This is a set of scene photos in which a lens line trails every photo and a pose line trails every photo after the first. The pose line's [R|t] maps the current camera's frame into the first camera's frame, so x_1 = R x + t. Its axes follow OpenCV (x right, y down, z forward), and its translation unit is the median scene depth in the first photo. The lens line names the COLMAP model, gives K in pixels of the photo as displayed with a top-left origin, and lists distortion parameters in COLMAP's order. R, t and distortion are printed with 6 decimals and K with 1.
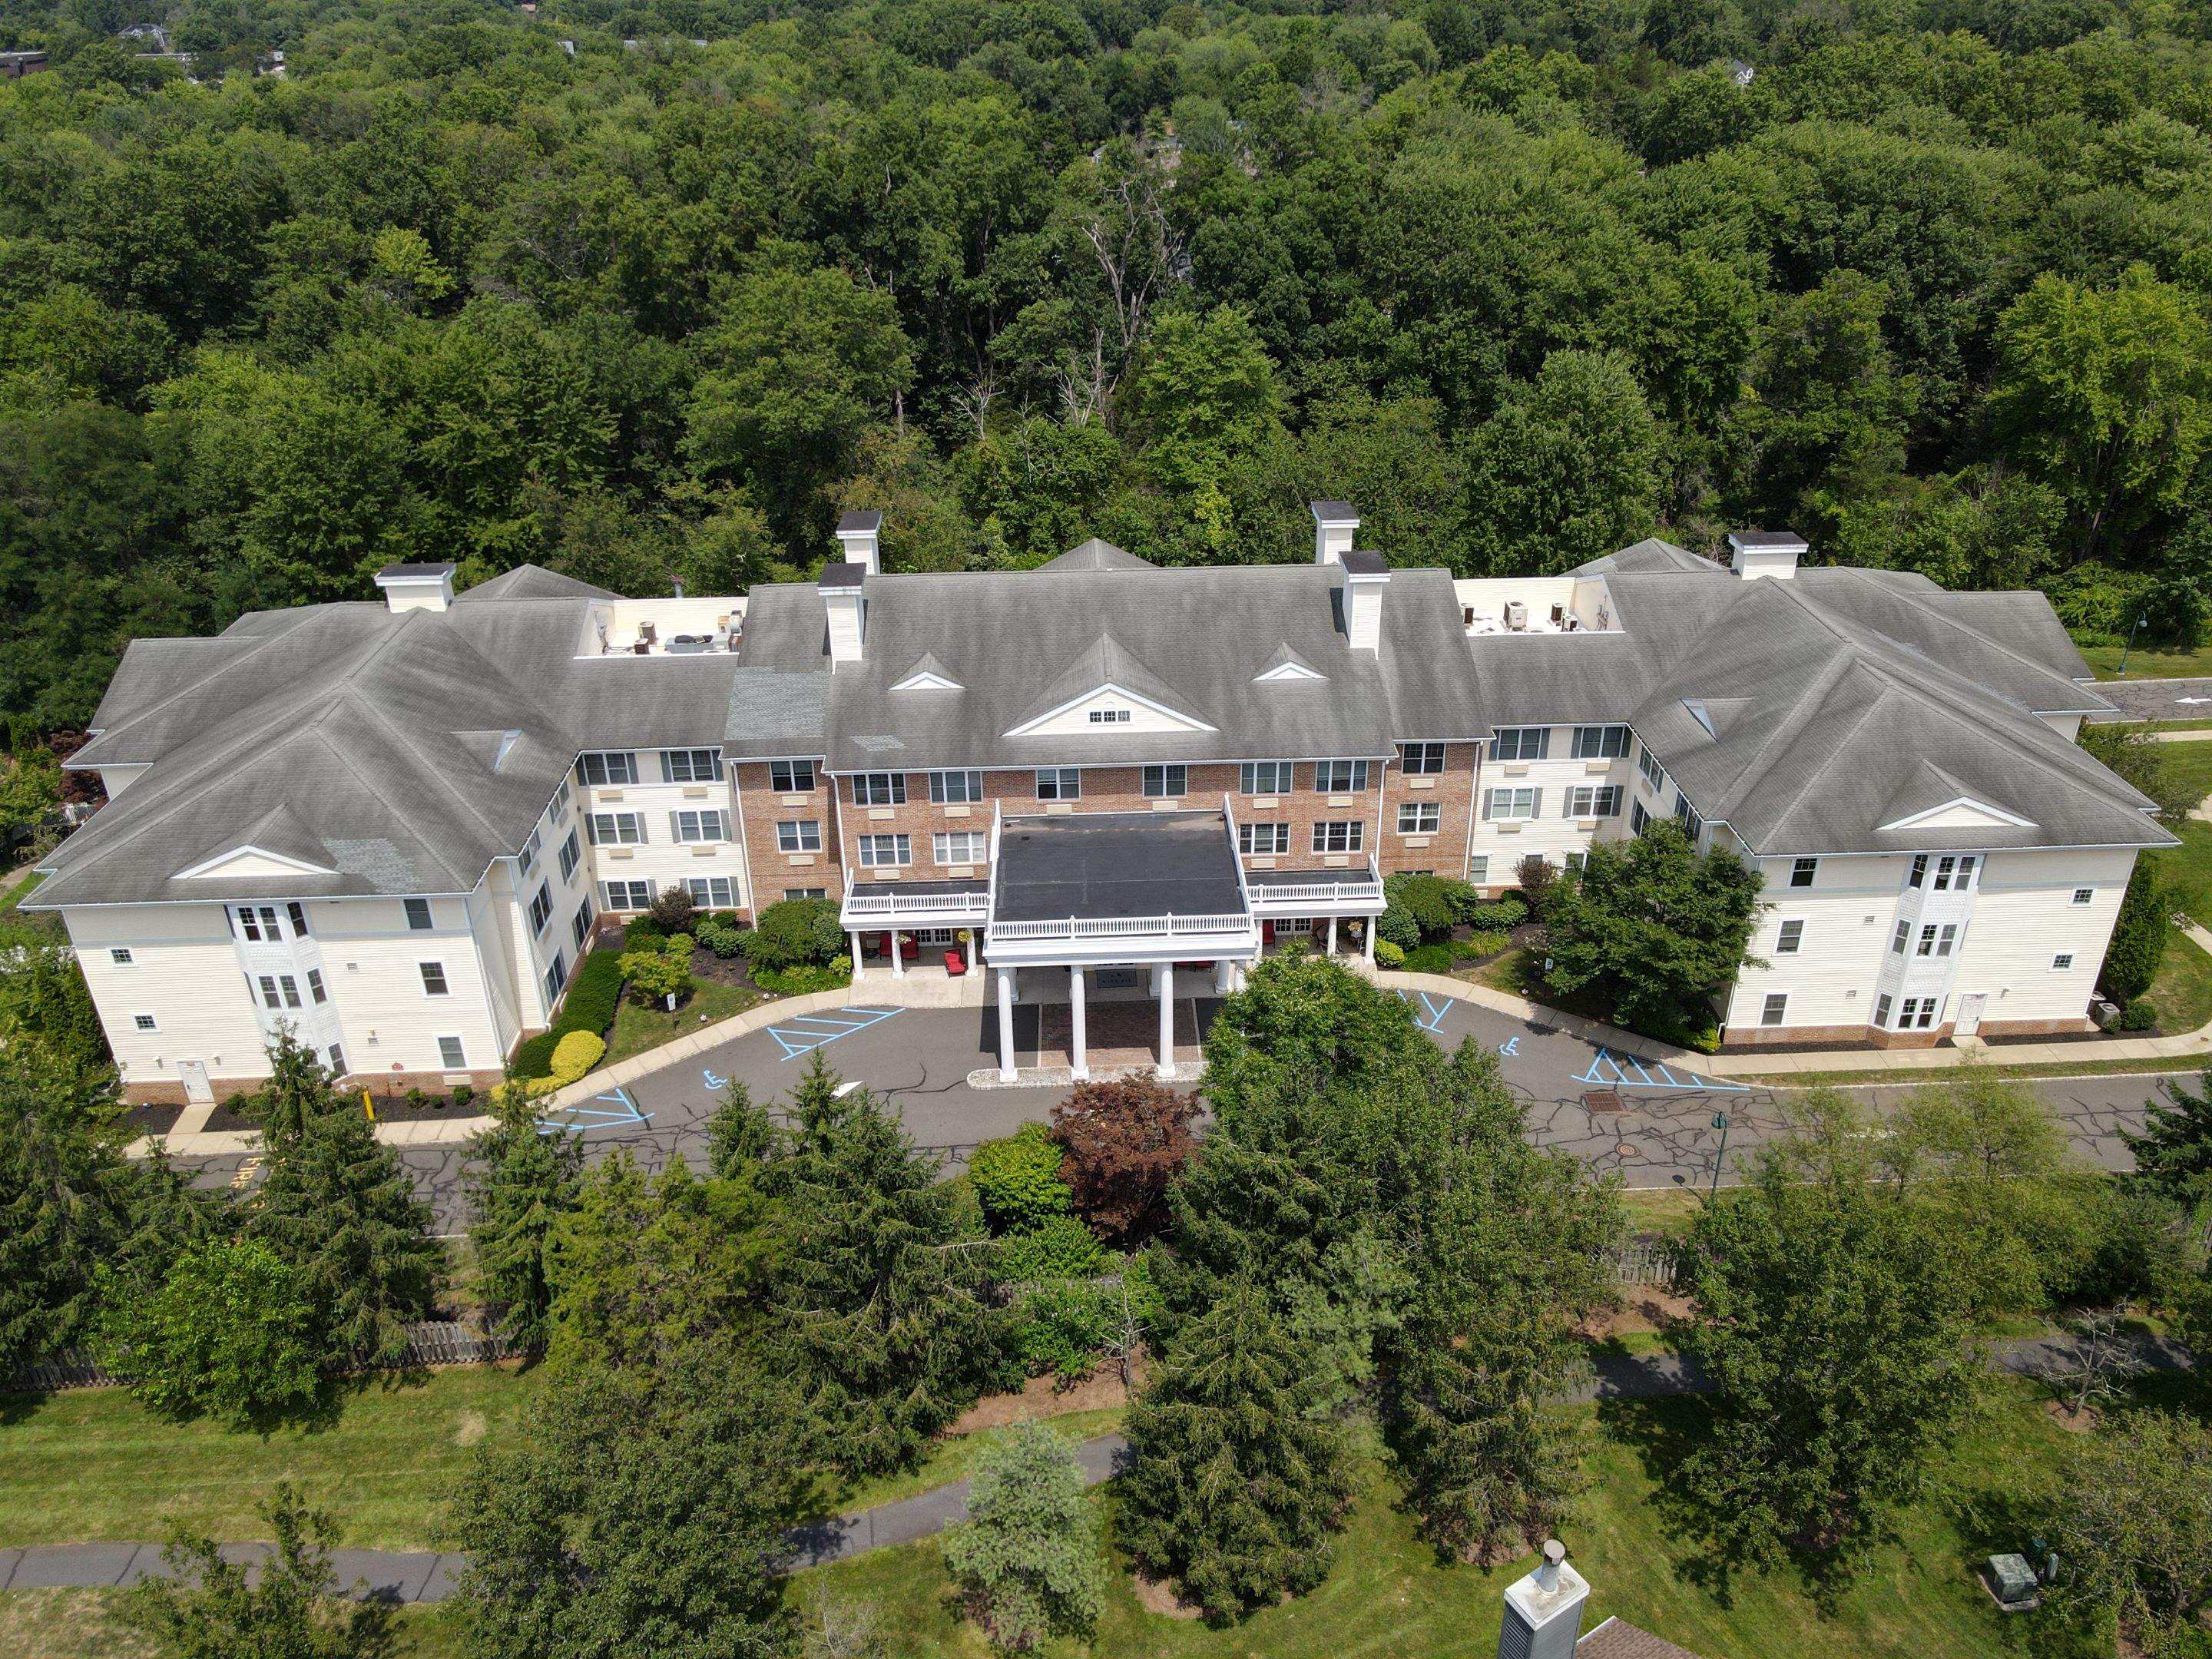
lens RADIAL K [[1581.4, 0, 1106.0], [0, 1581.4, 829.5], [0, 0, 1]] dist [0.000220, 0.030521]
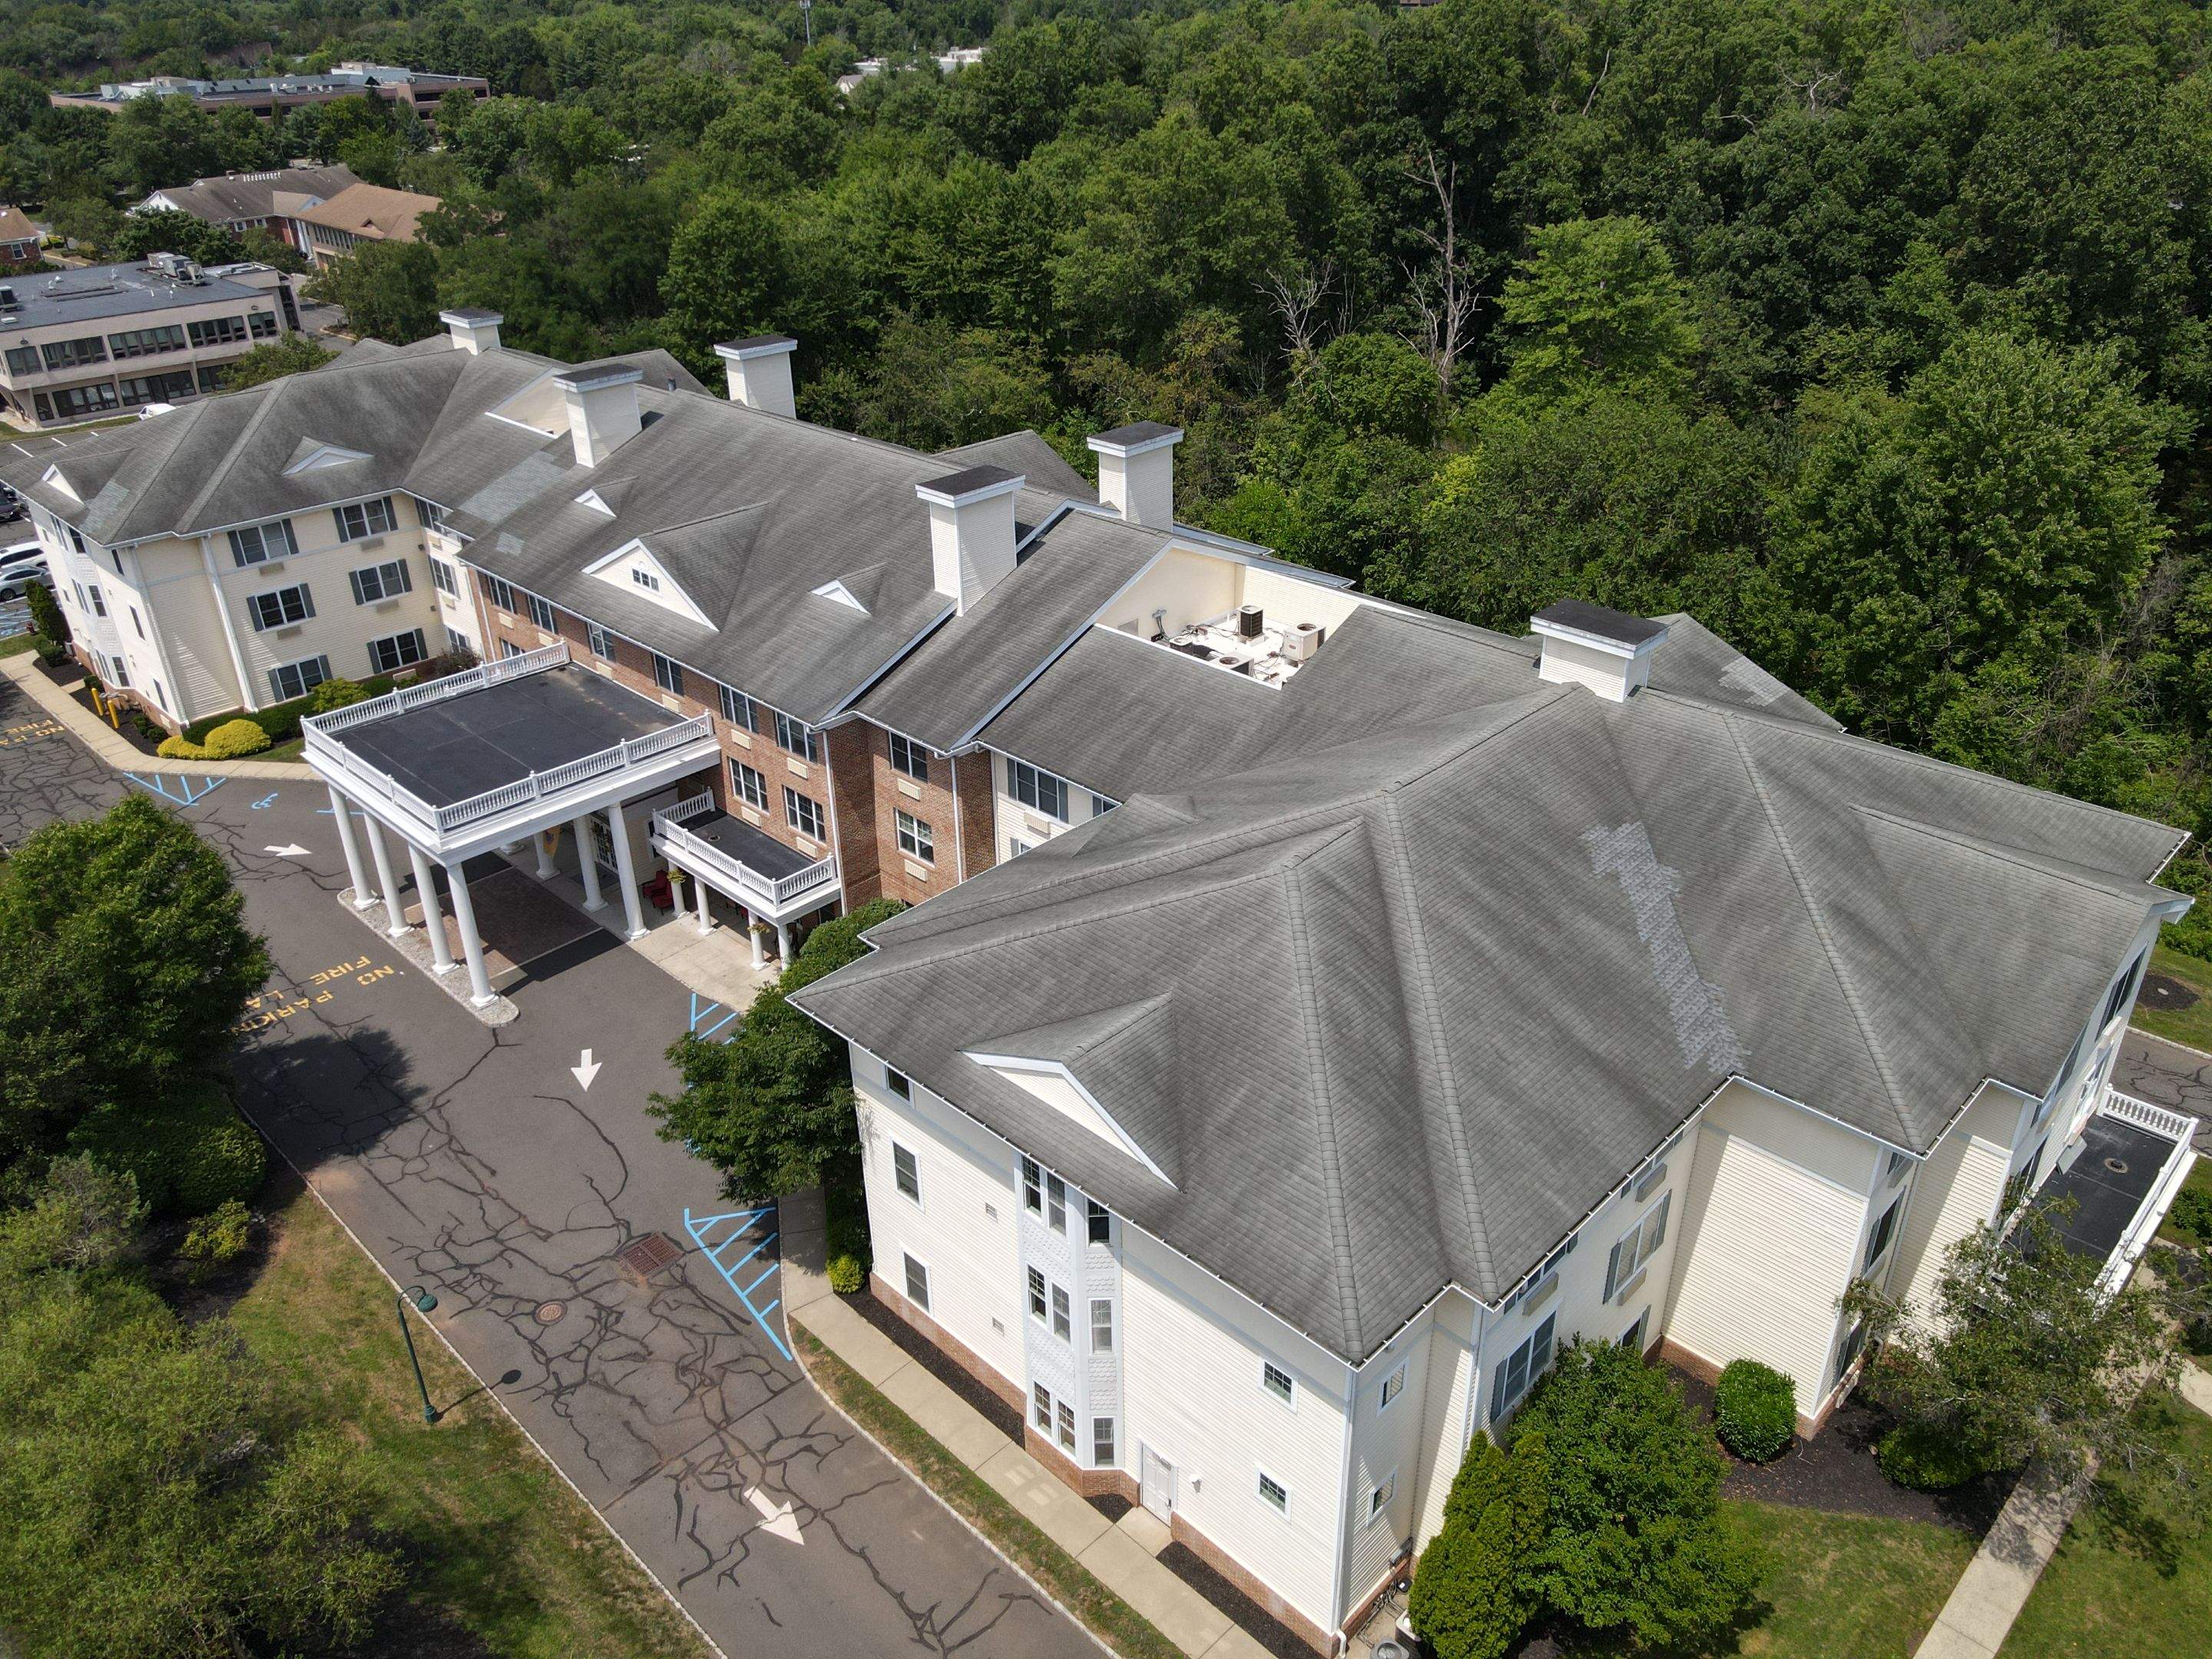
lens RADIAL K [[1595.3, 0, 1106.0], [0, 1595.3, 829.5], [0, 0, 1]] dist [0.018070, -0.015260]
pose [[0.685823, 0.347968, -0.639191, 0.798952], [-0.332632, 0.931058, 0.149957, -0.164681], [0.647304, 0.109771, 0.754286, 0.557319]]
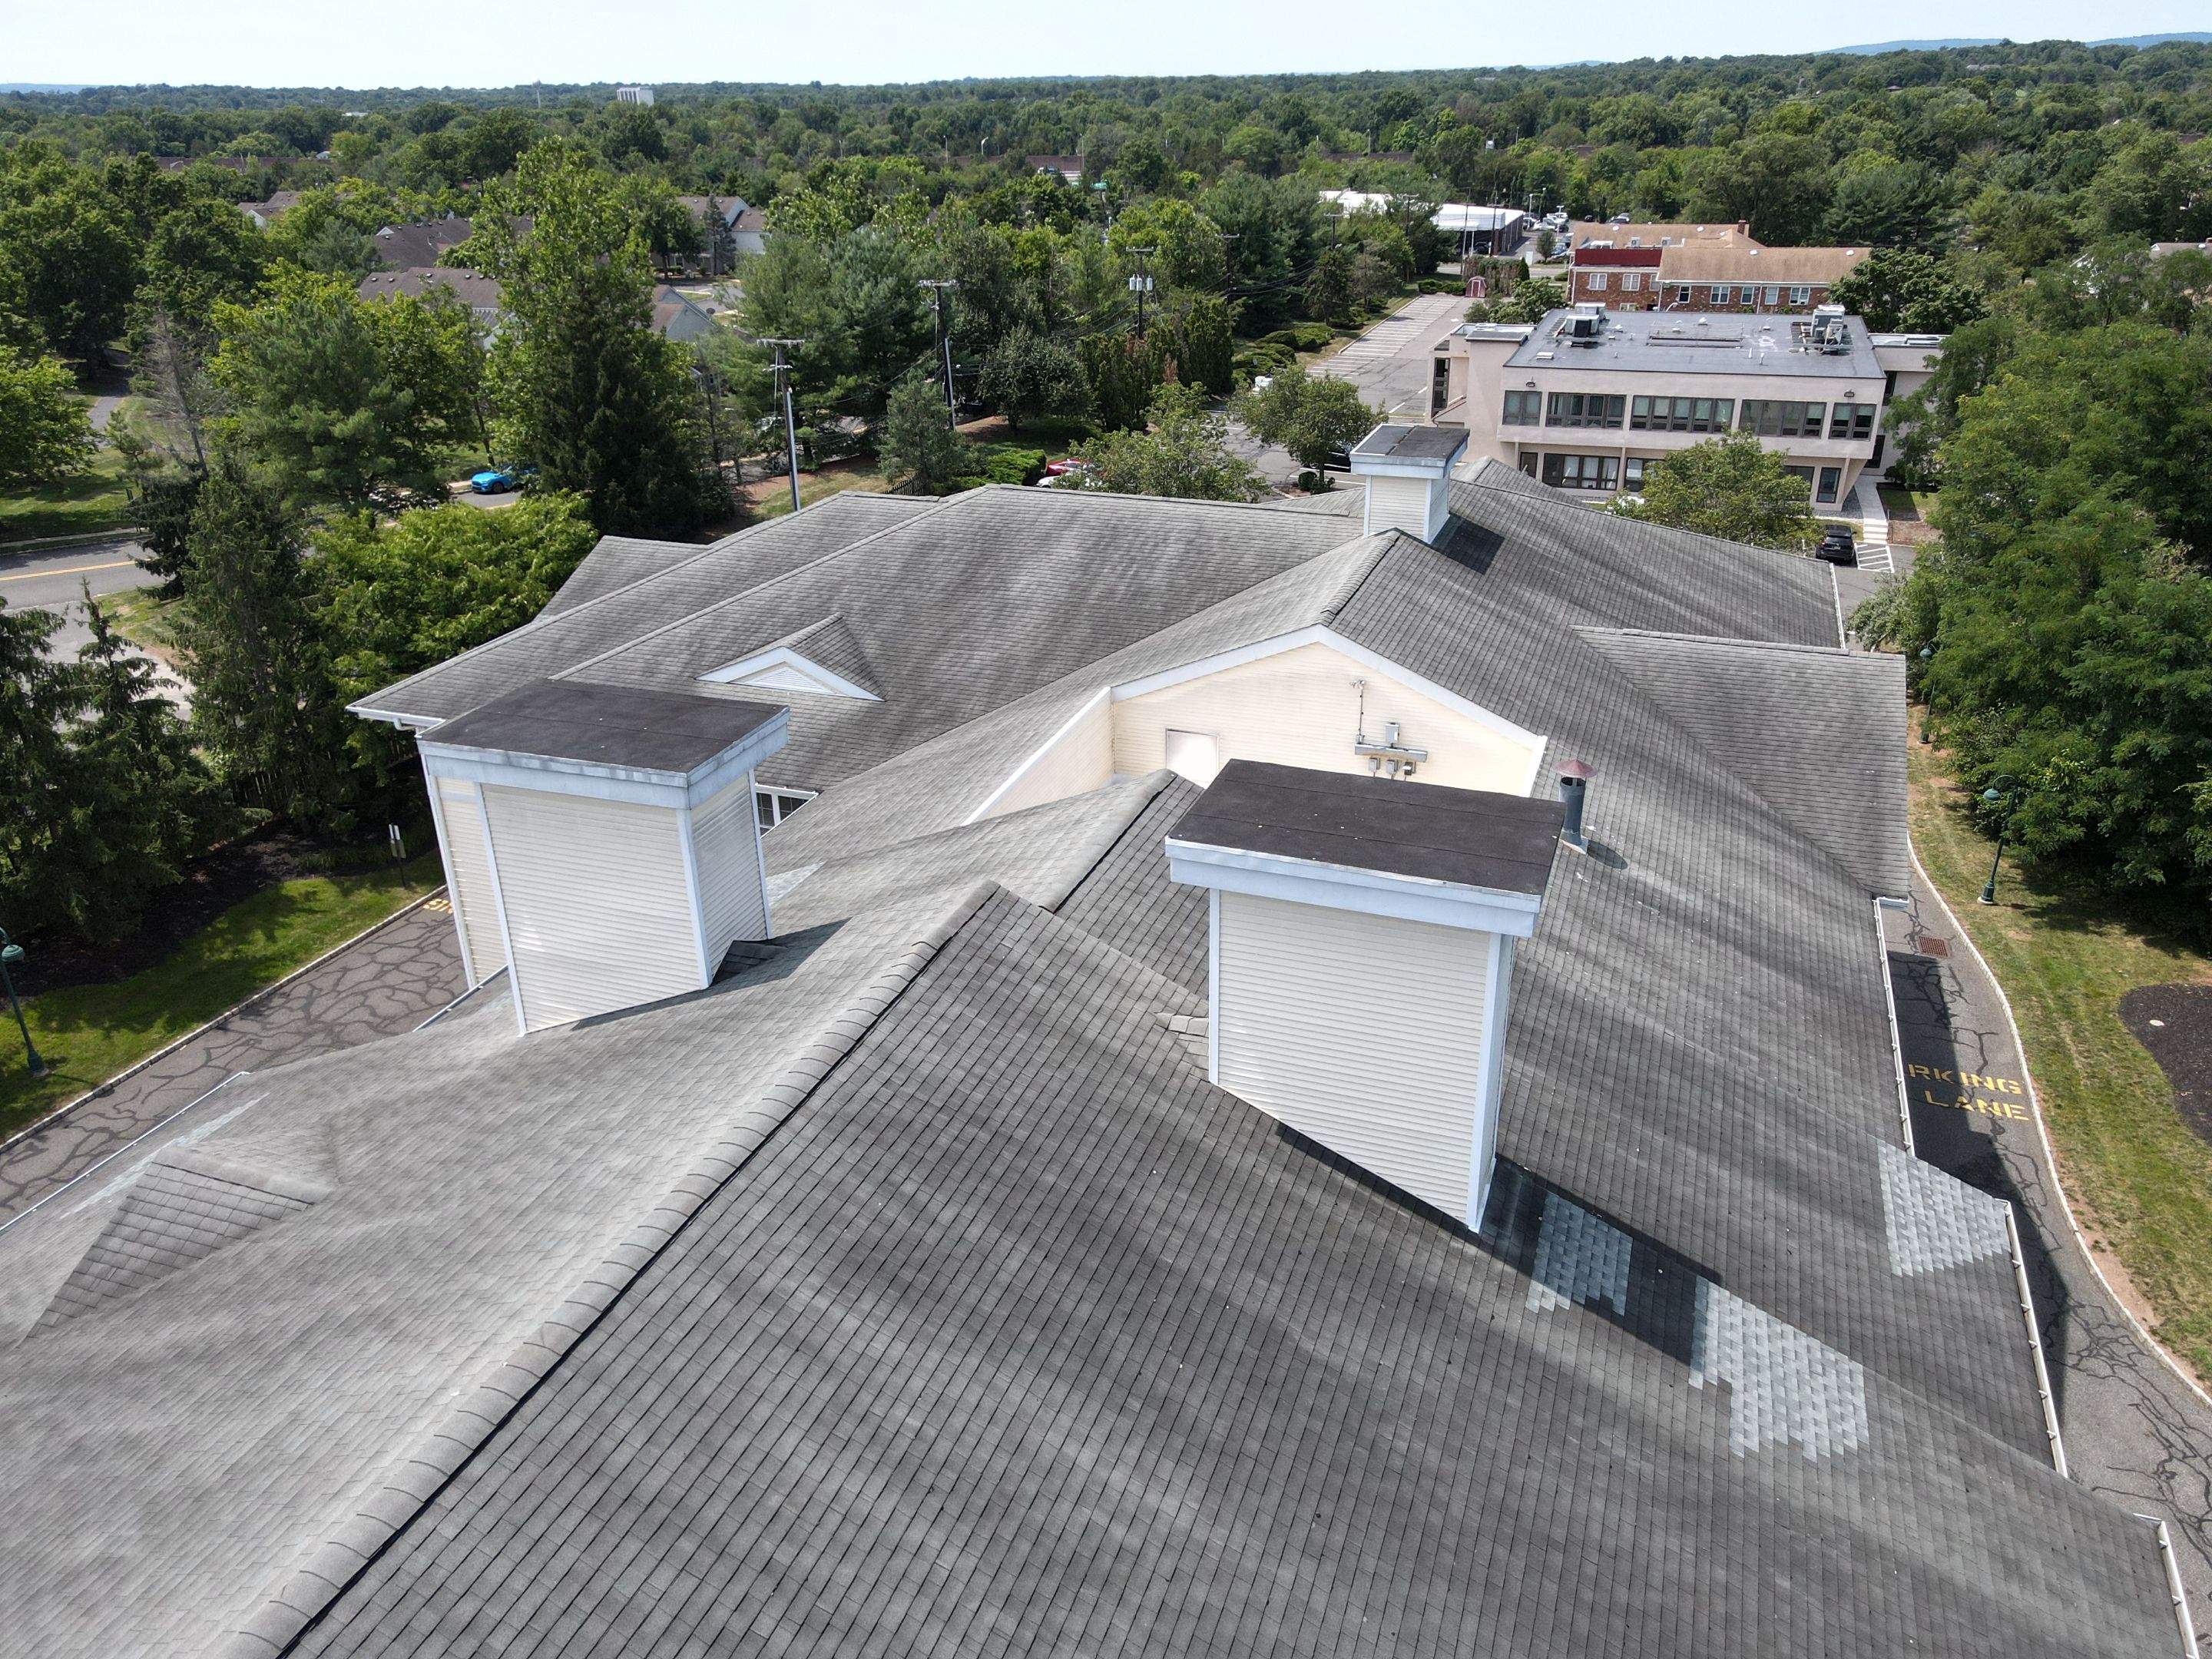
lens RADIAL K [[1581.4, 0, 1106.0], [0, 1581.4, 829.5], [0, 0, 1]] dist [0.000220, 0.030521]
pose [[-0.392546, 0.401617, -0.827412, -0.014413], [-0.410588, 0.728482, 0.548391, -0.327682], [0.822997, 0.554994, -0.121064, 1.189067]]
